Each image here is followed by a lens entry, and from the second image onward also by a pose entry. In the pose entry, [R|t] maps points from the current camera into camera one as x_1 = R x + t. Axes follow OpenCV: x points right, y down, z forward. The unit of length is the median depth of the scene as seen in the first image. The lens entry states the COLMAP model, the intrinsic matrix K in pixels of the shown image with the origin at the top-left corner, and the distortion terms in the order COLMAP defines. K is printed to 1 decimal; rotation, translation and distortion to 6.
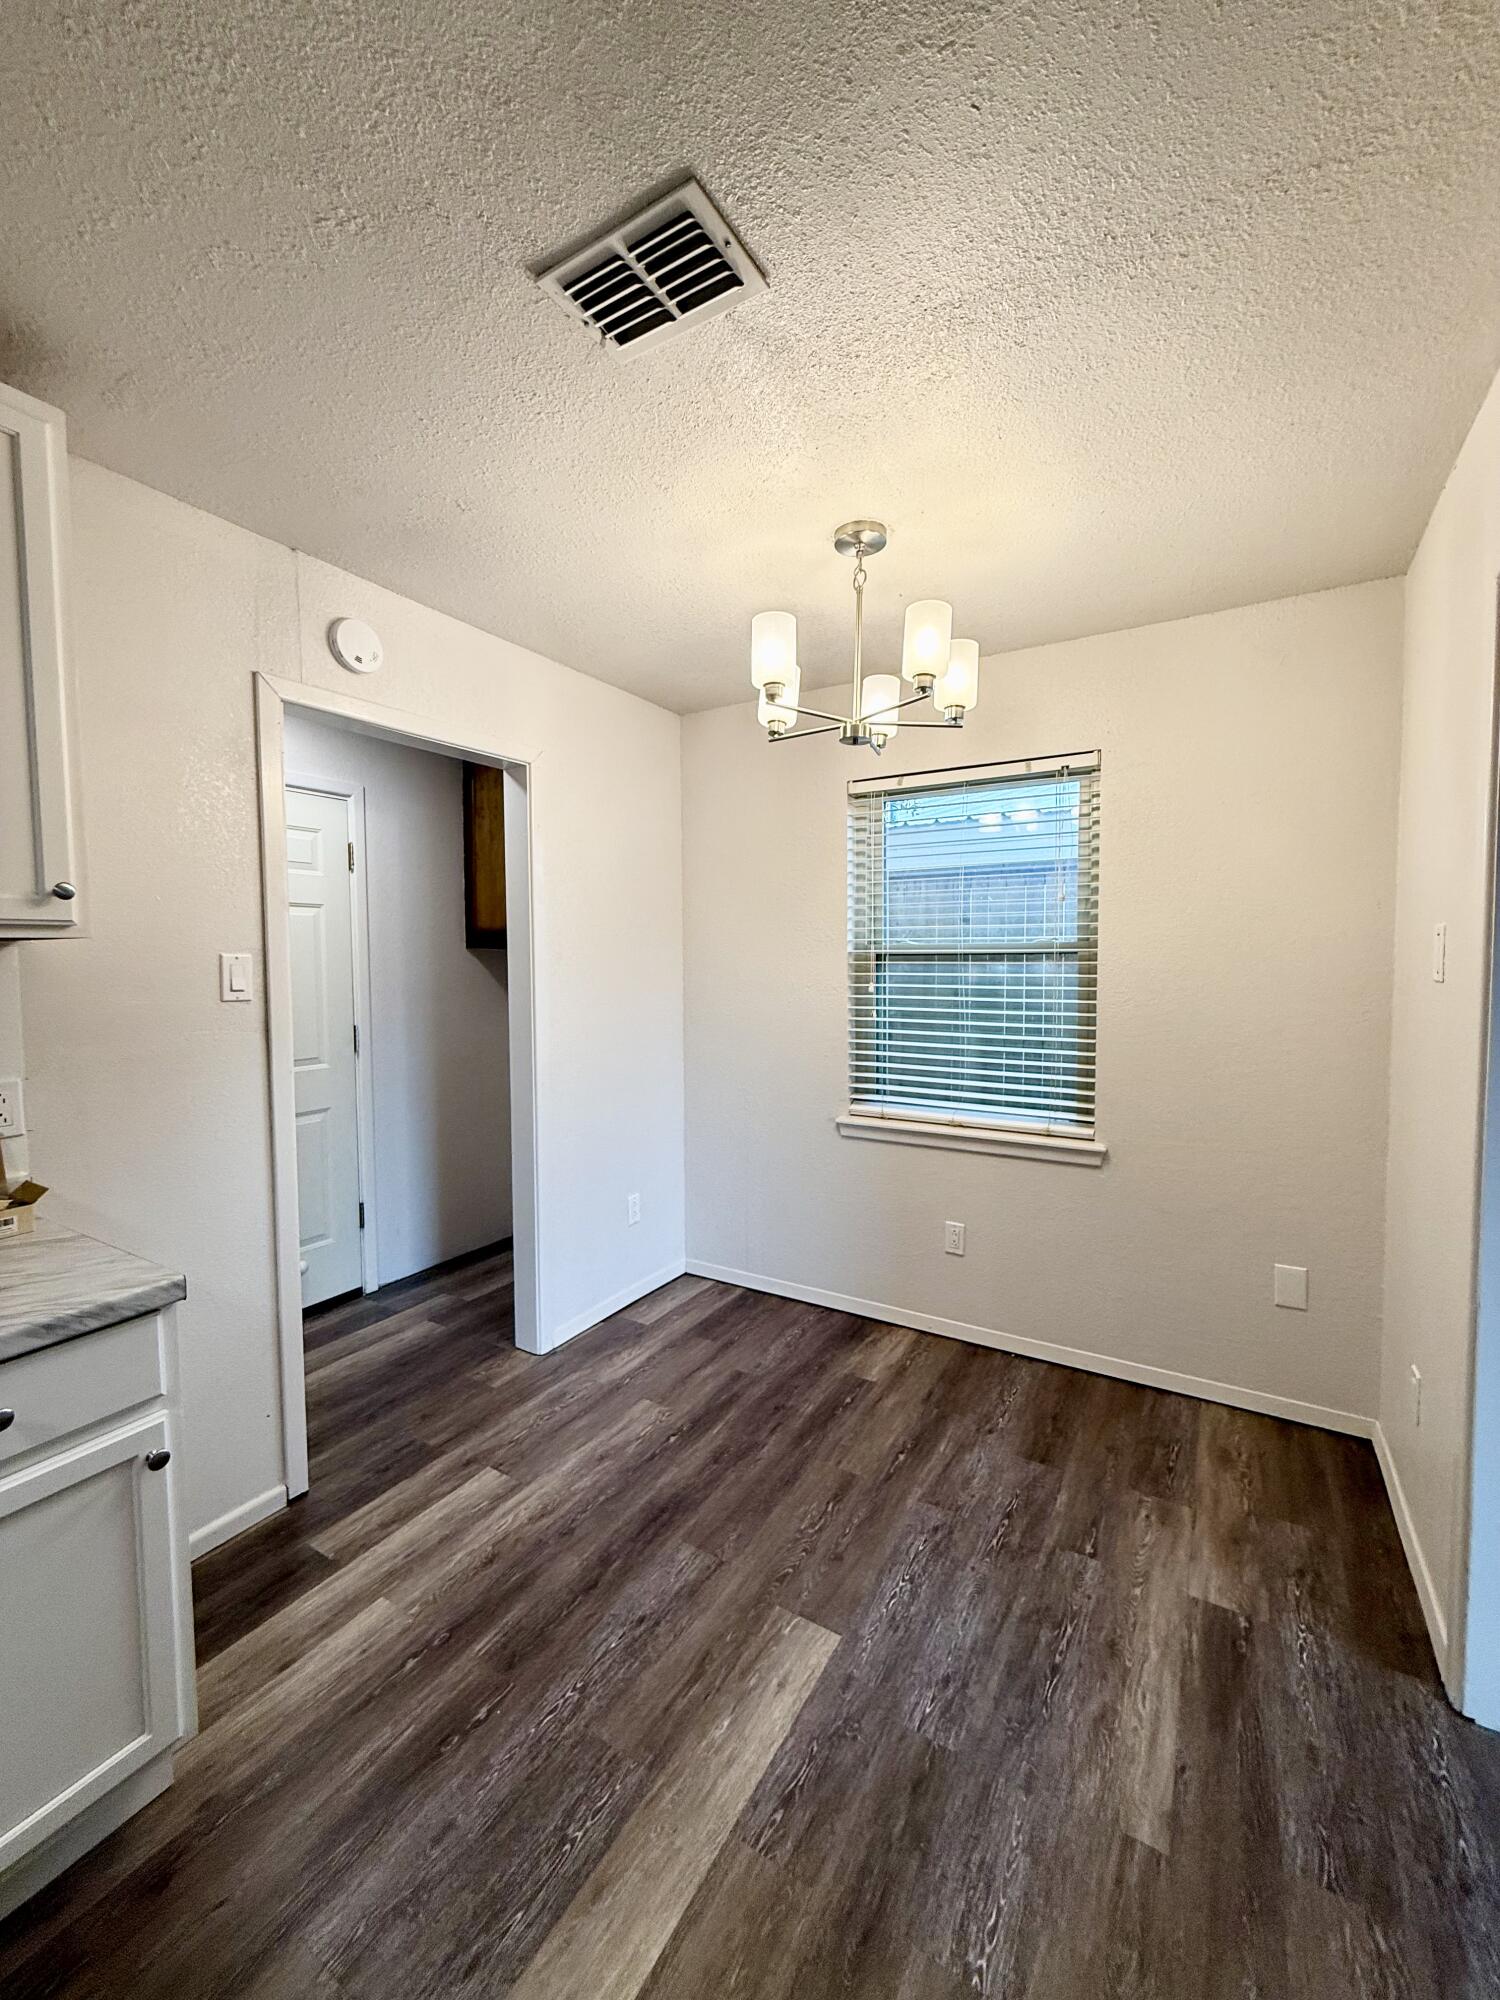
lens RADIAL K [[802.5, 0, 750.9], [0, 802.5, 995.9], [0, 0, 1]] dist [0.001199, 0.000338]
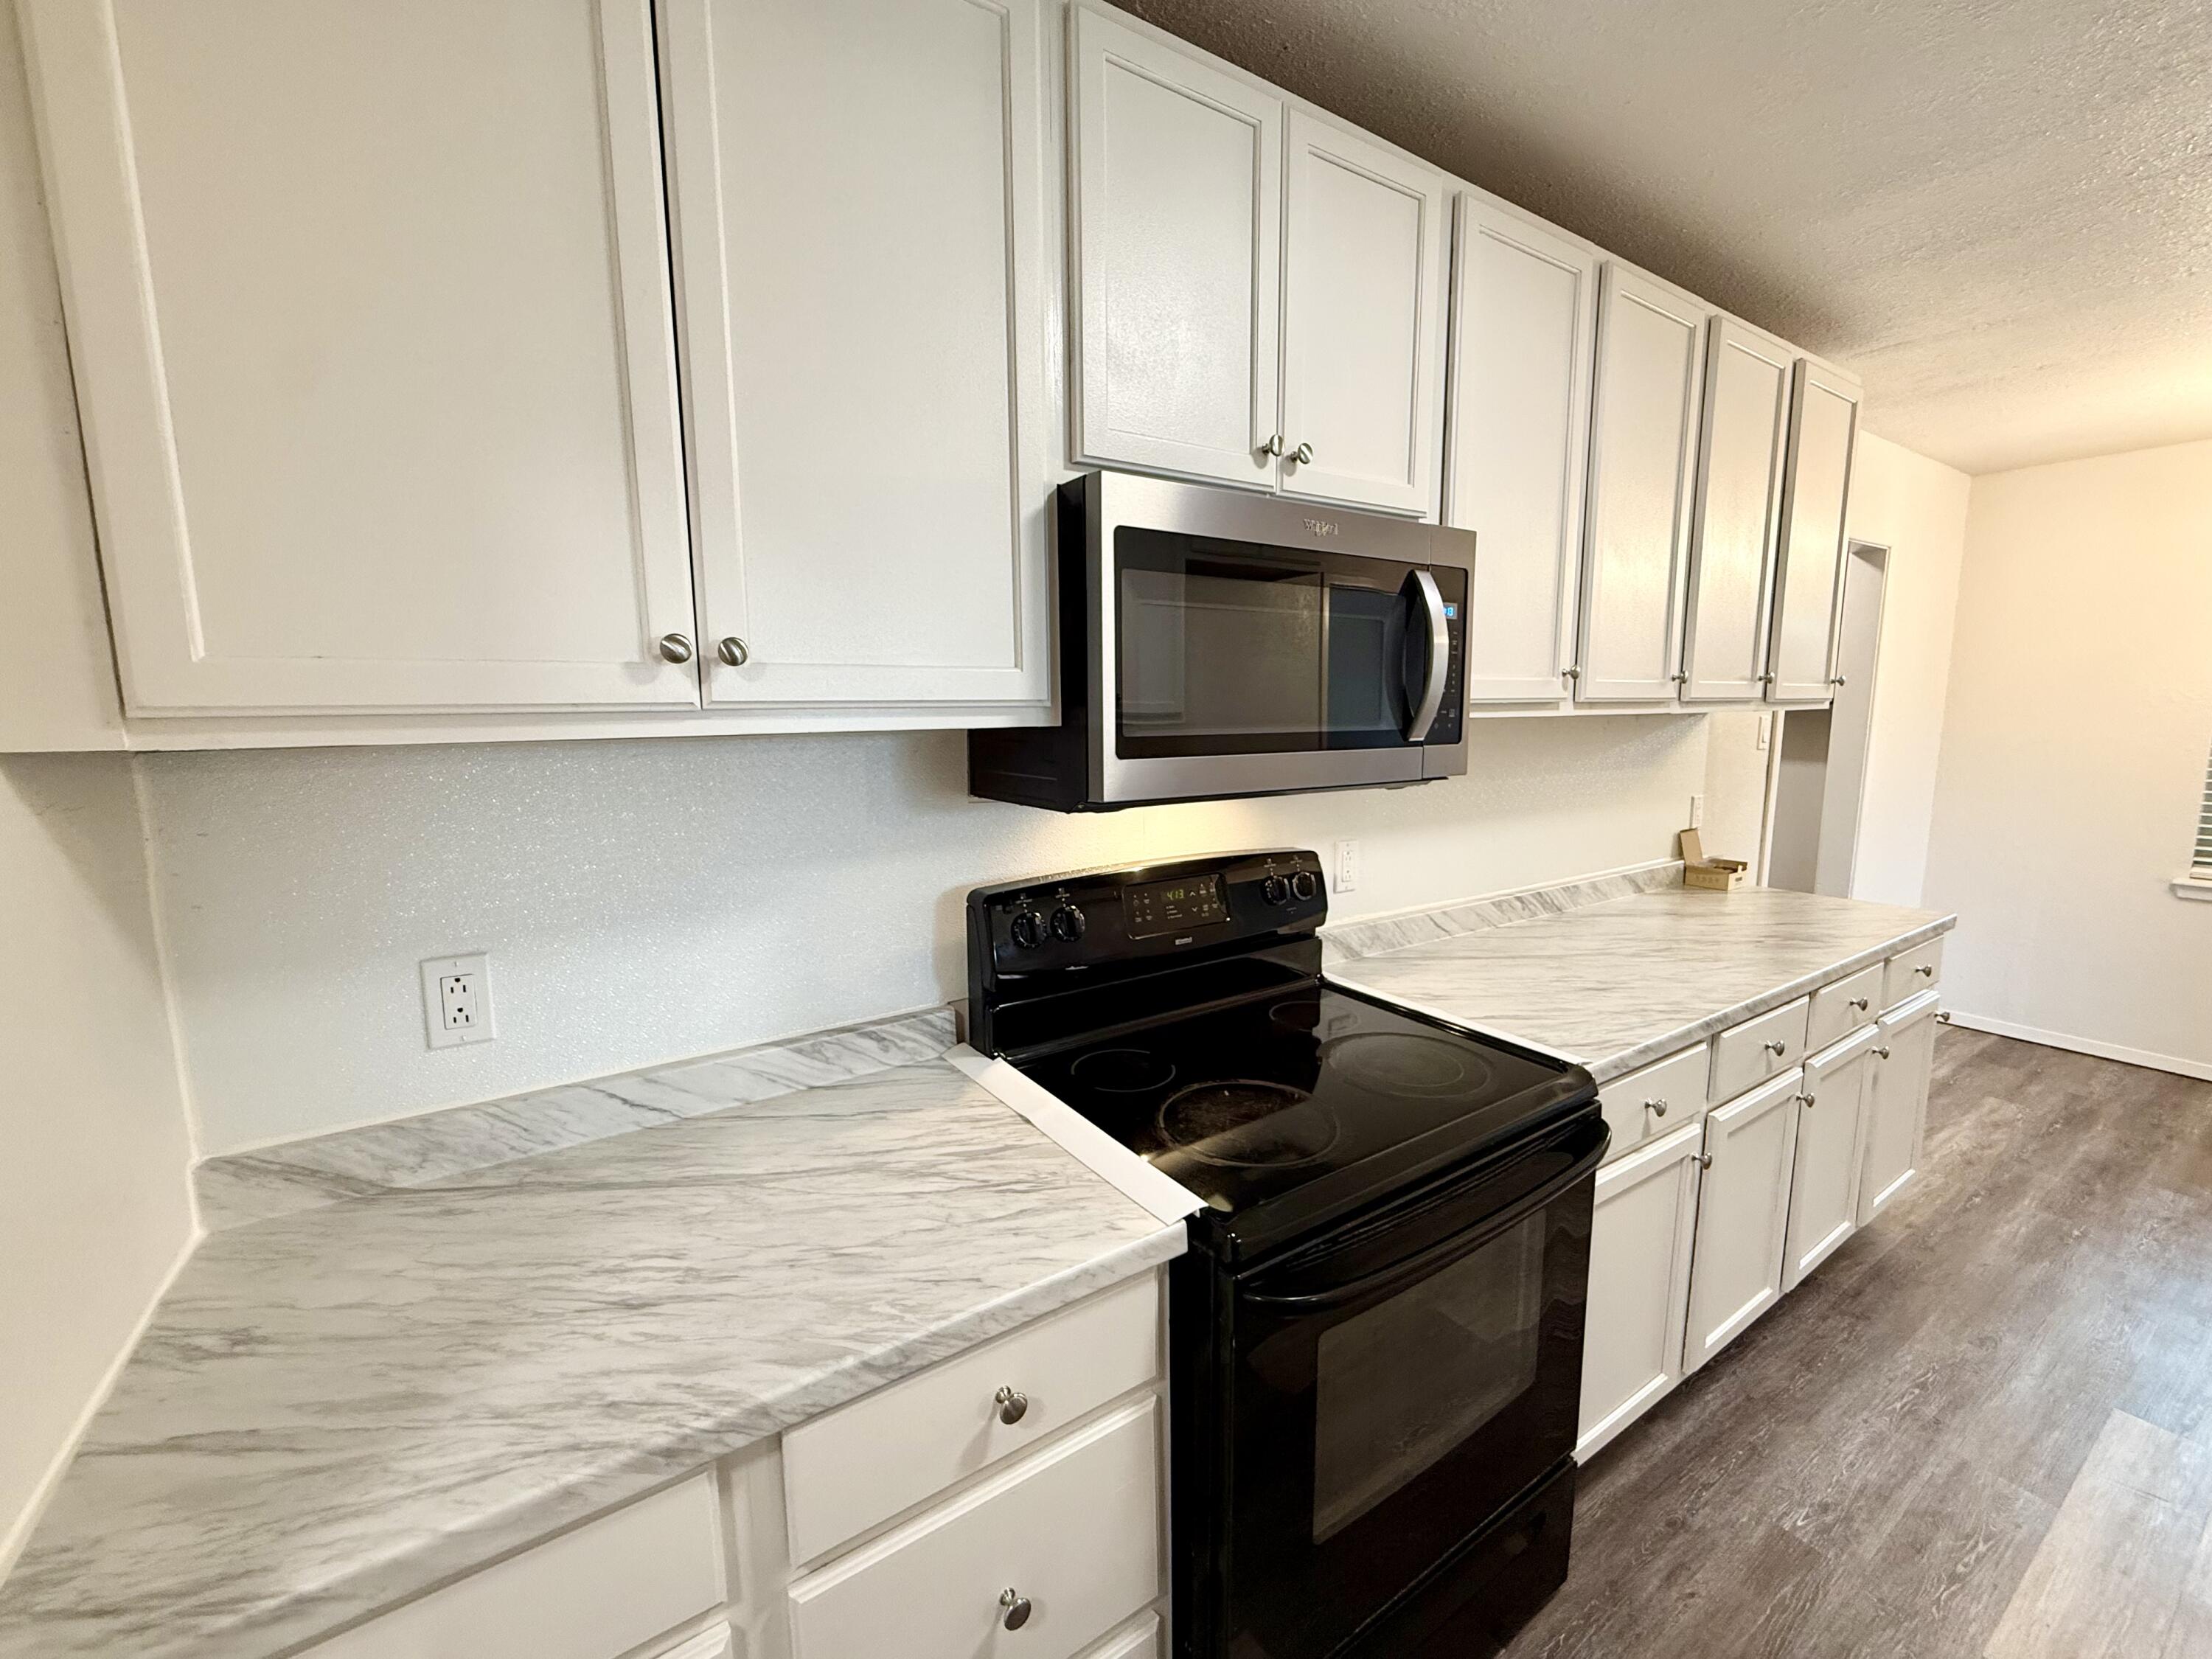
lens RADIAL K [[887.5, 0, 1108.2], [0, 887.5, 835.4], [0, 0, 1]] dist [0.001199, 0.000338]
pose [[0.897259, 0.059035, -0.437541, -0.822980], [-0.017927, 0.995074, 0.097496, 0.018971], [0.441141, -0.079635, 0.893897, -0.782785]]
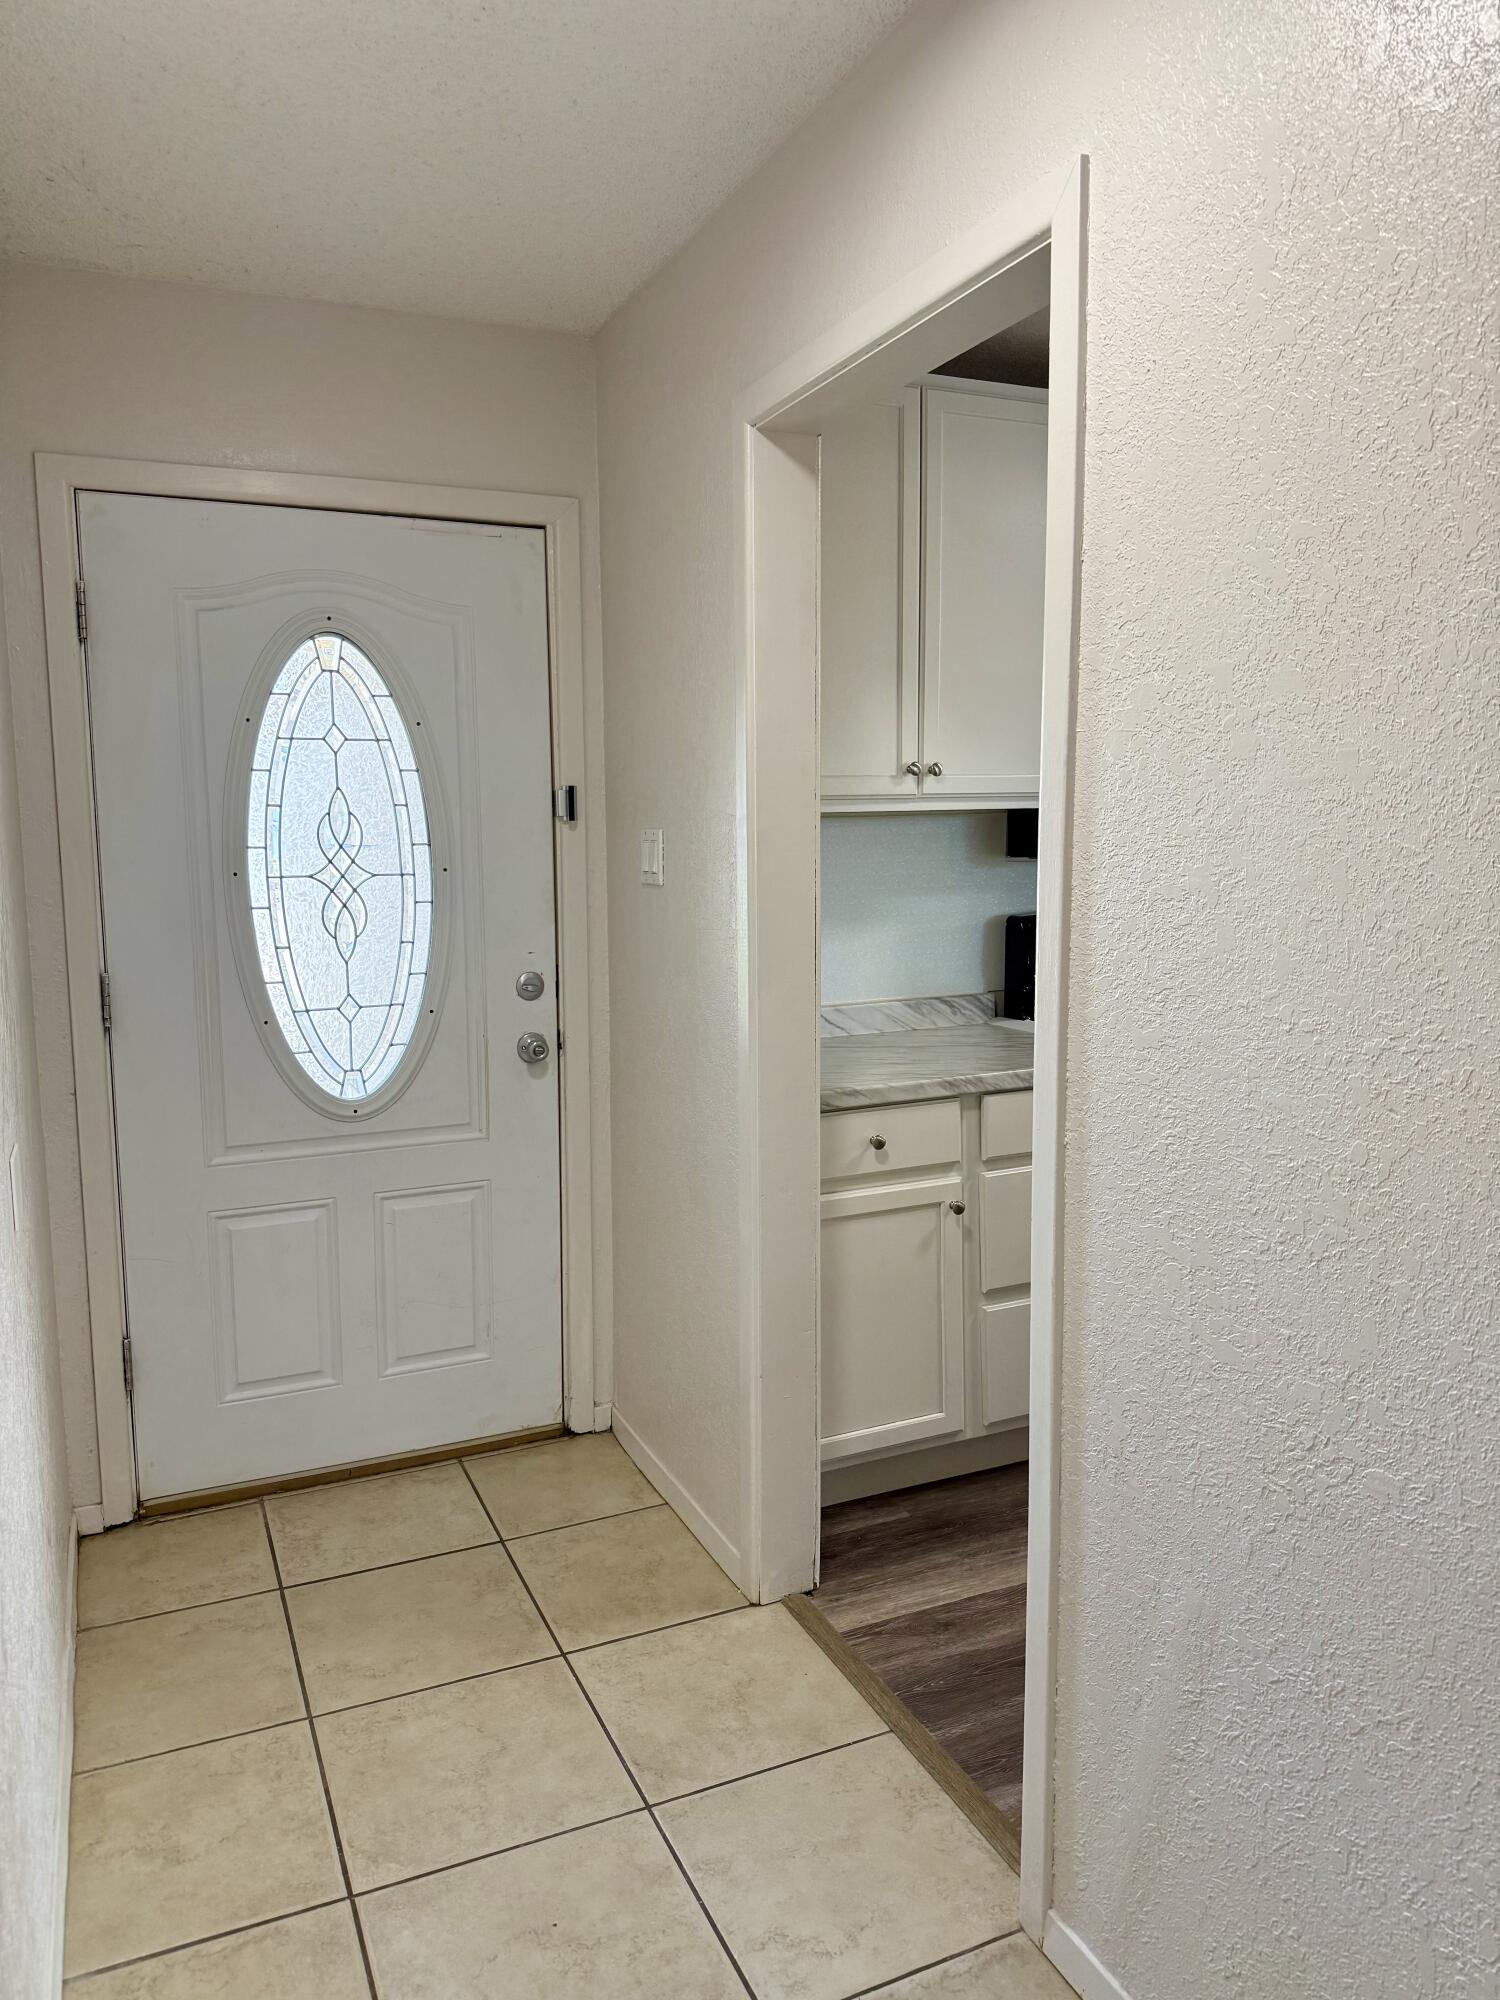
lens RADIAL K [[1418.3, 0, 750.0], [0, 1418.3, 1000.0], [0, 0, 1]] dist [0.001975, 0.000441]
pose [[0.814847, 0.066200, -0.575884, -0.492071], [-0.019770, 0.996053, 0.086527, 0.086927], [0.579340, -0.059121, 0.812939, -1.755060]]
